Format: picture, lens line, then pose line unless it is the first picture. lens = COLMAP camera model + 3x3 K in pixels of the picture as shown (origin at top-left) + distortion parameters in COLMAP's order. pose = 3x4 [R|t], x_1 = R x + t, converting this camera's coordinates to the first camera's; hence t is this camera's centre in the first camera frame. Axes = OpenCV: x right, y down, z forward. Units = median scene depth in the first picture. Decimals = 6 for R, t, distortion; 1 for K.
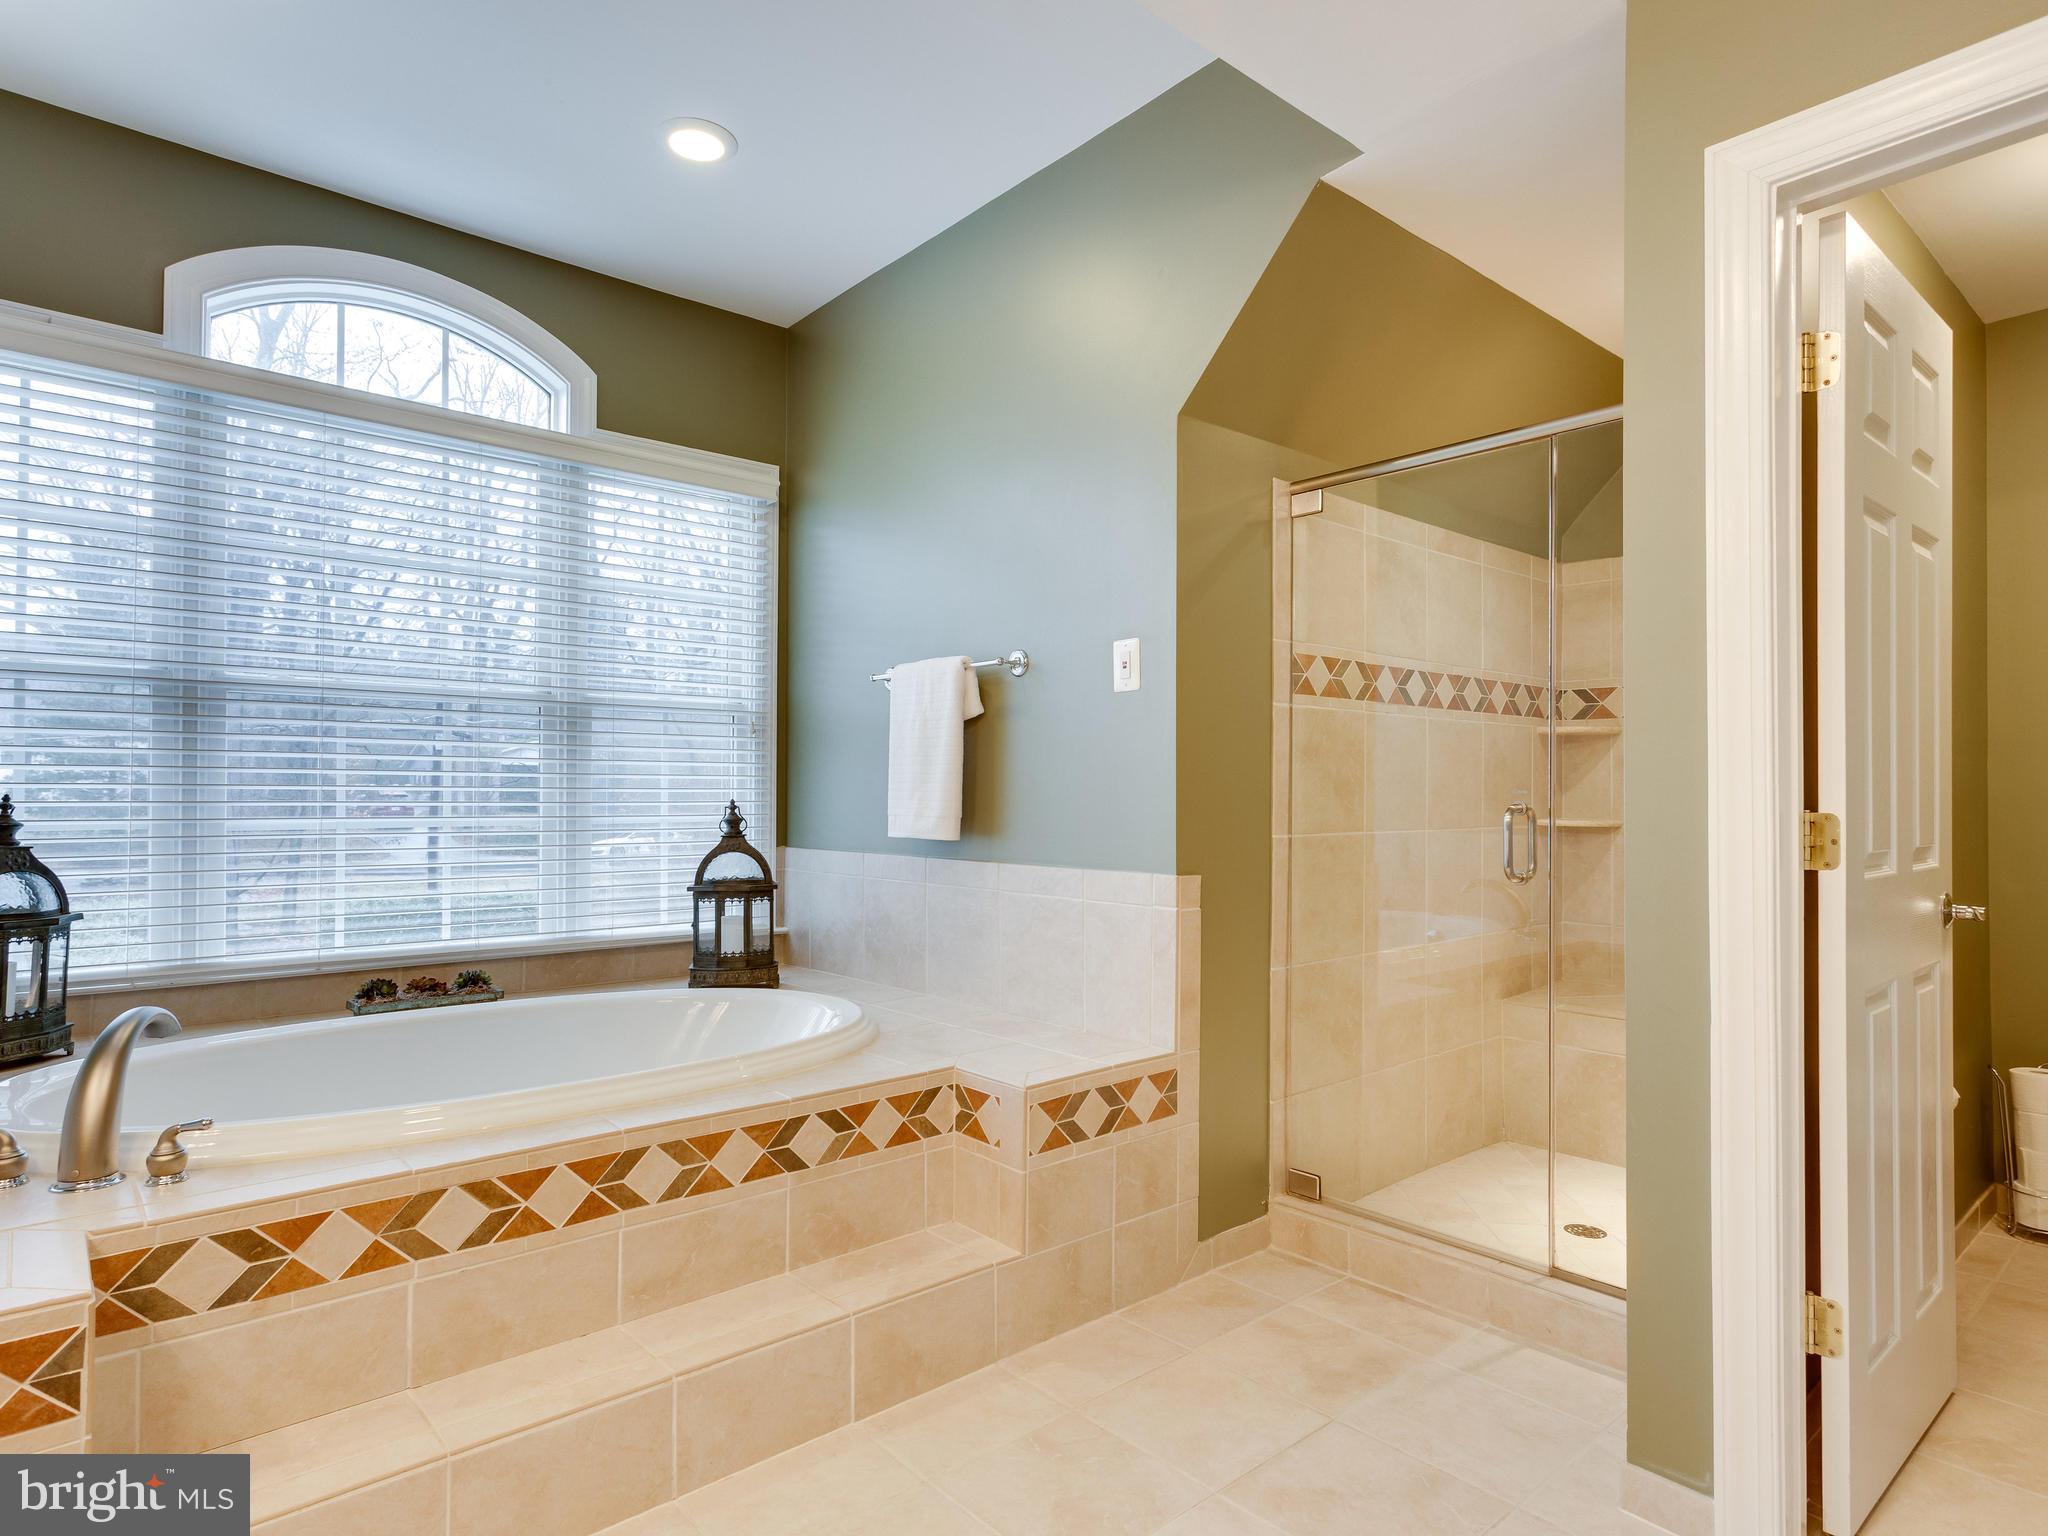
lens RADIAL K [[1134.6, 0, 1029.1], [0, 1134.6, 781.0], [0, 0, 1]] dist [0.004855, -0.001595]
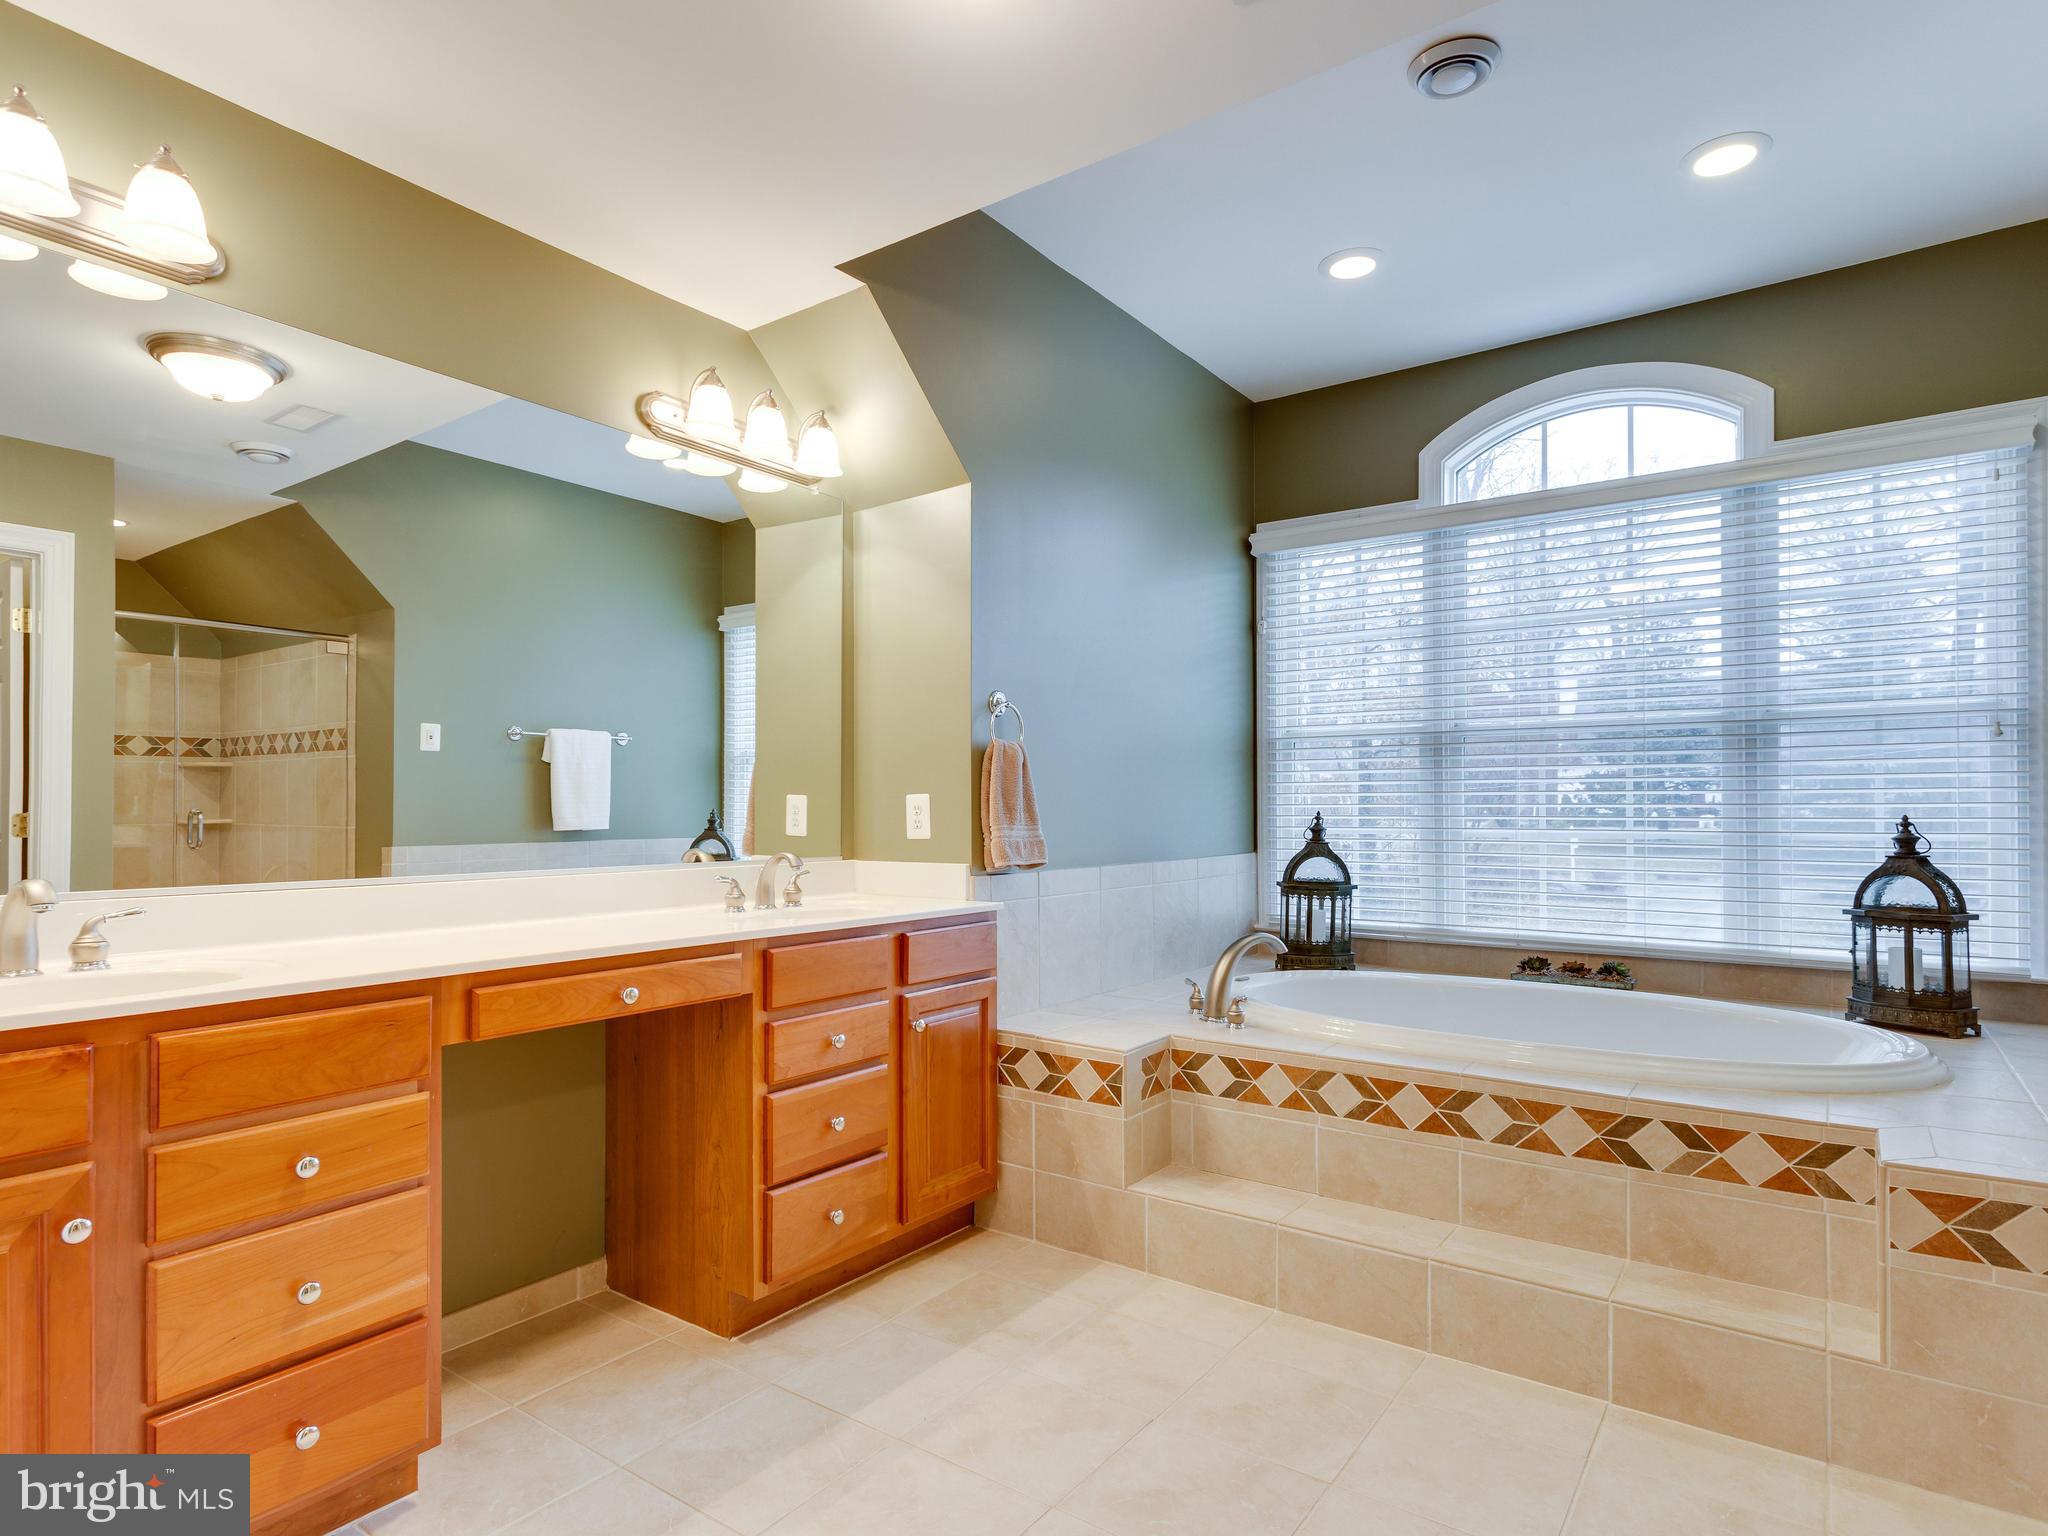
lens RADIAL K [[1134.6, 0, 1029.1], [0, 1134.6, 777.2], [0, 0, 1]] dist [0.004855, -0.001595]
pose [[0.231328, -0.029893, -0.972416, 0.677070], [0.013770, 0.999528, -0.027451, 0.001759], [0.972778, -0.007040, 0.231631, 0.201064]]
